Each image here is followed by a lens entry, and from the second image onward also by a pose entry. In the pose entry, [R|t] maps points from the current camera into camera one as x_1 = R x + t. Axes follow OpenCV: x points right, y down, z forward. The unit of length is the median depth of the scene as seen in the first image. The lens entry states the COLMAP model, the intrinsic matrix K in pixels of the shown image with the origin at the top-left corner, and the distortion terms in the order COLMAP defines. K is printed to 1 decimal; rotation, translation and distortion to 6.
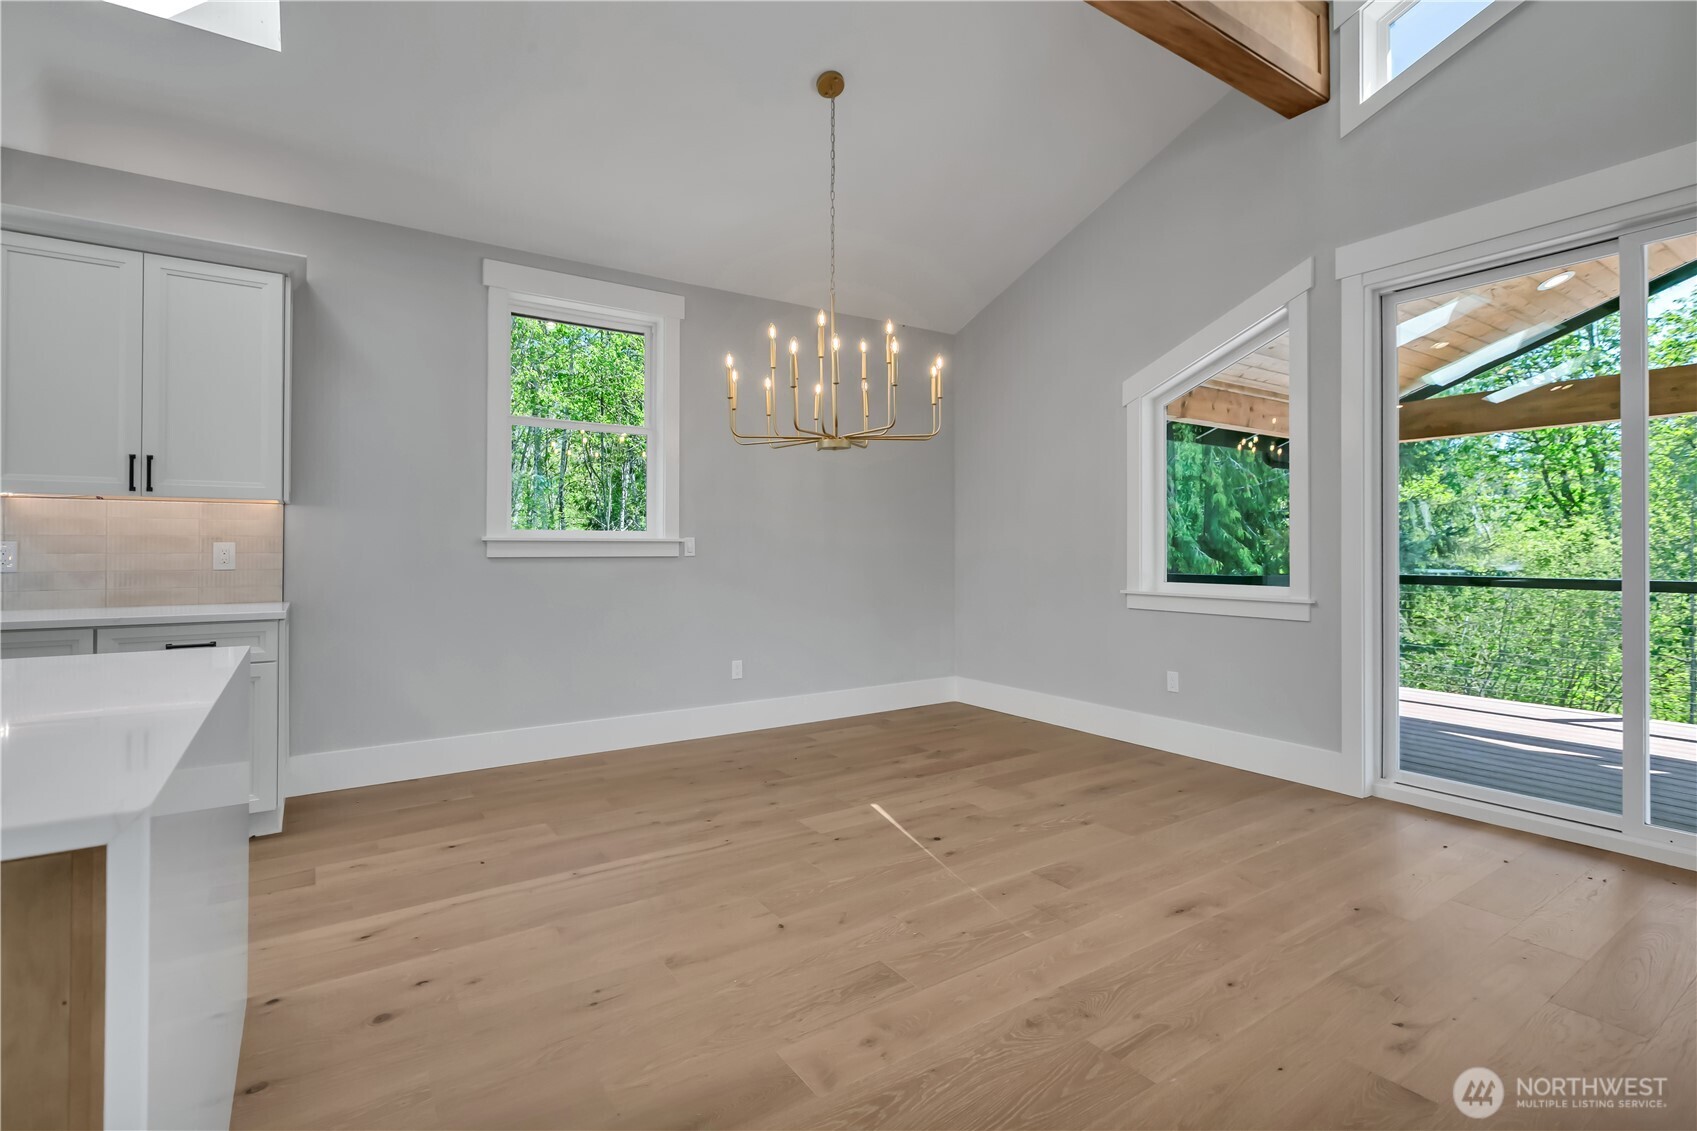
lens RADIAL K [[796.0, 0, 850.7], [0, 796.0, 542.2], [0, 0, 1]] dist [-0.000232, 0.000894]
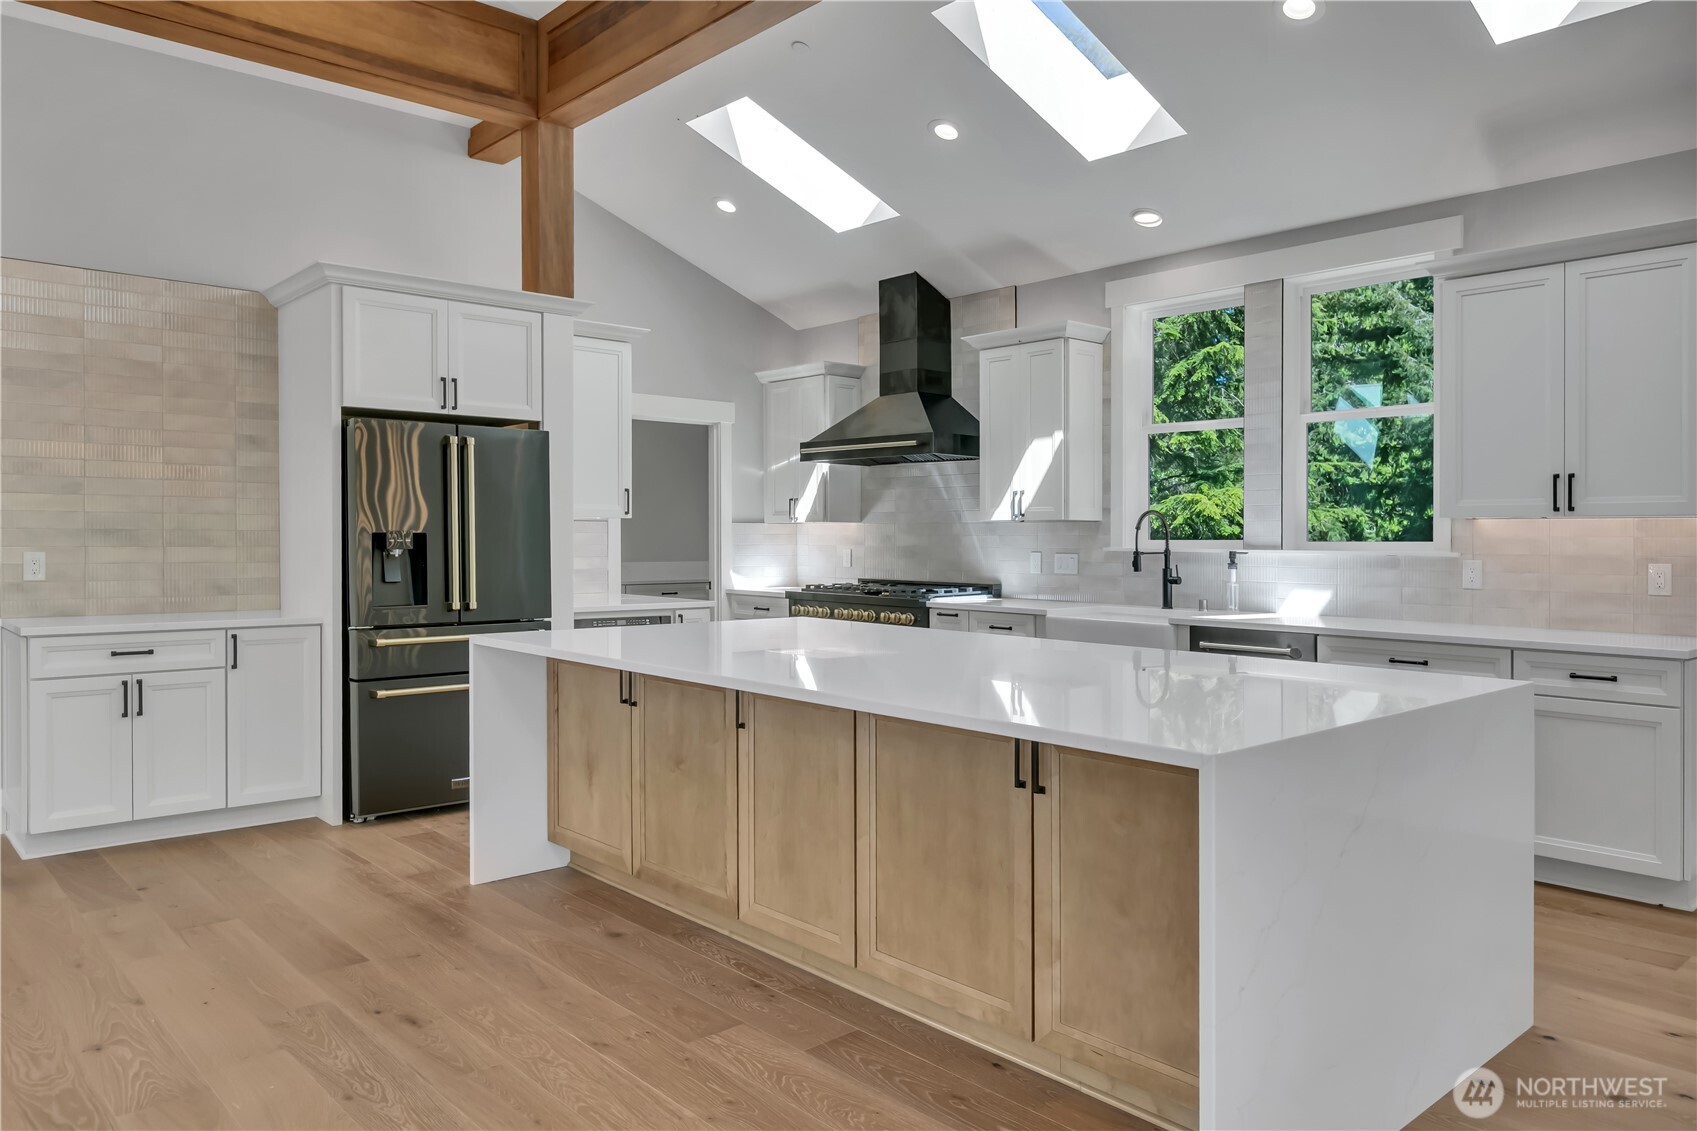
lens RADIAL K [[1174.8, 0, 838.6], [0, 1174.8, 561.0], [0, 0, 1]] dist [-0.001623, 0.001505]
pose [[0.114317, 0.020328, -0.993236, 0.397644], [0.009269, 0.999725, 0.021528, -0.040372], [0.993401, -0.011668, 0.114097, -0.032594]]
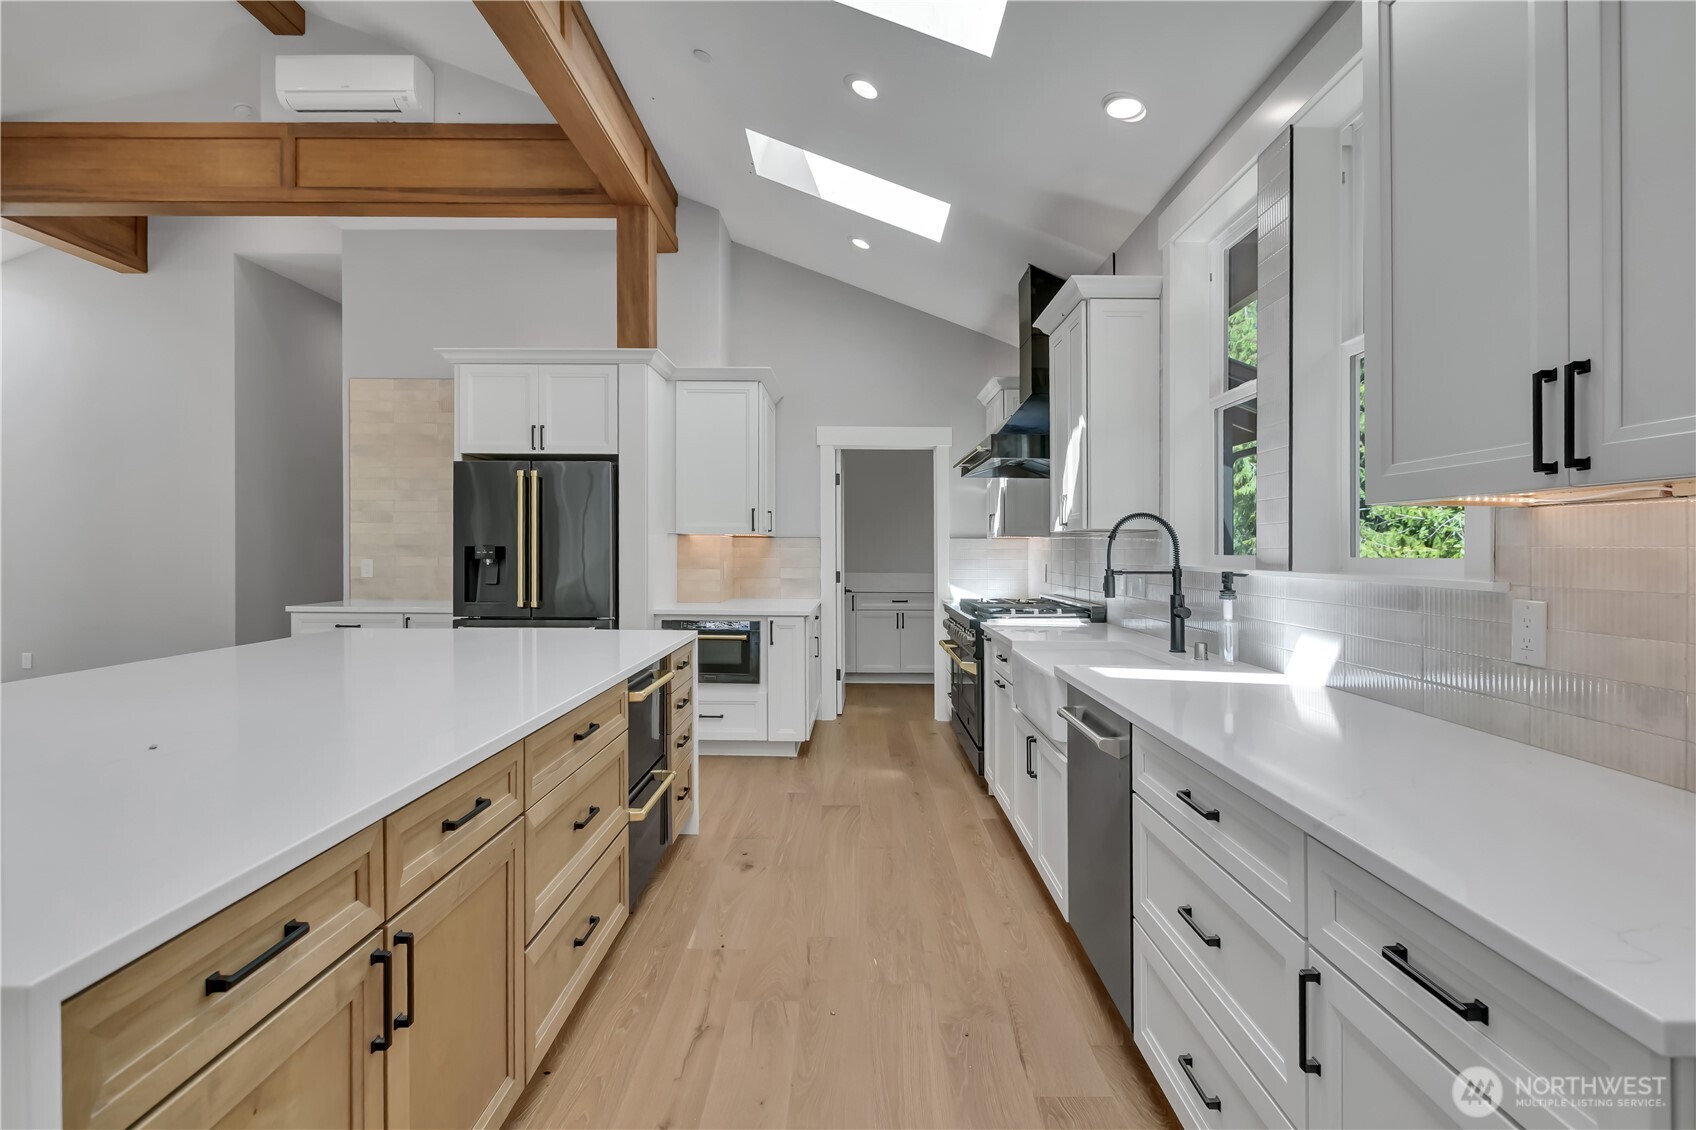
lens RADIAL K [[827.1, 0, 847.1], [0, 827.1, 562.5], [0, 0, 1]] dist [-0.000794, -0.000908]
pose [[-0.576827, 0.007373, -0.816833, -0.399125], [0.004985, 0.999972, 0.005505, -0.027133], [0.816851, -0.000897, -0.576848, 0.900925]]
